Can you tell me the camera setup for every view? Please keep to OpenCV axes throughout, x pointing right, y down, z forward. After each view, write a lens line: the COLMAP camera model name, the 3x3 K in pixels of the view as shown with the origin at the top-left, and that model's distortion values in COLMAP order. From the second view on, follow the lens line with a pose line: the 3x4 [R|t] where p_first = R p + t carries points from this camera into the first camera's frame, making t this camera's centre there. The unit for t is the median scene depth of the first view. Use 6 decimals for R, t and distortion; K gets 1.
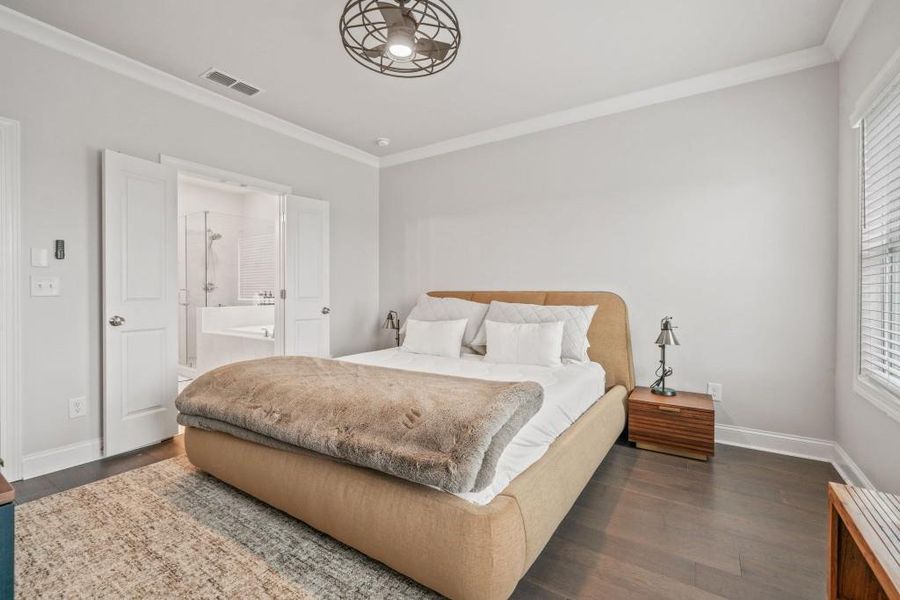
lens RADIAL K [[385.6, 0, 455.8], [0, 385.6, 291.5], [0, 0, 1]] dist [-0.000402, -0.000076]
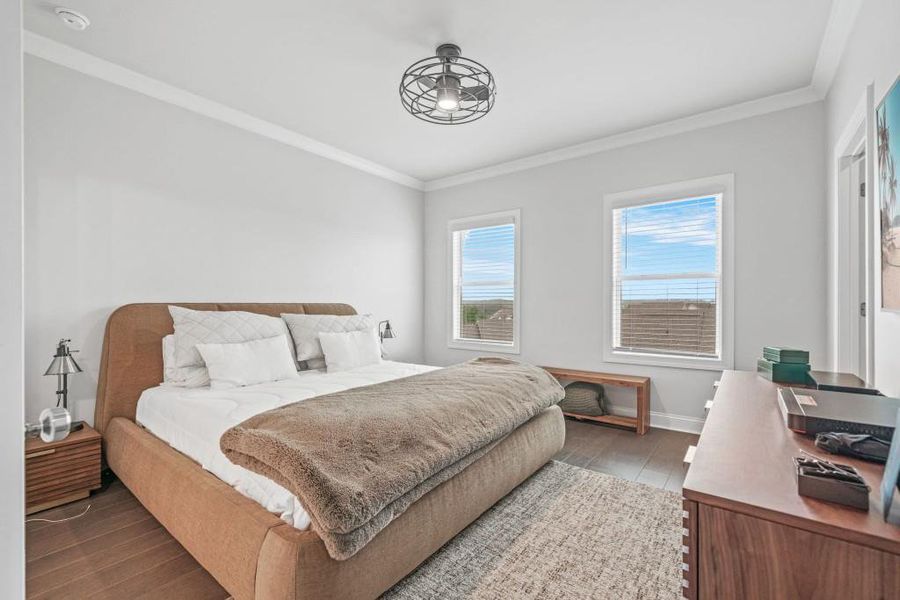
lens RADIAL K [[385.6, 0, 455.8], [0, 385.6, 291.5], [0, 0, 1]] dist [-0.000402, -0.000076]
pose [[0.073678, 0.035641, 0.996645, -1.349258], [0.008237, 0.999305, -0.036345, 0.014877], [-0.997248, 0.010887, 0.073333, 0.889714]]
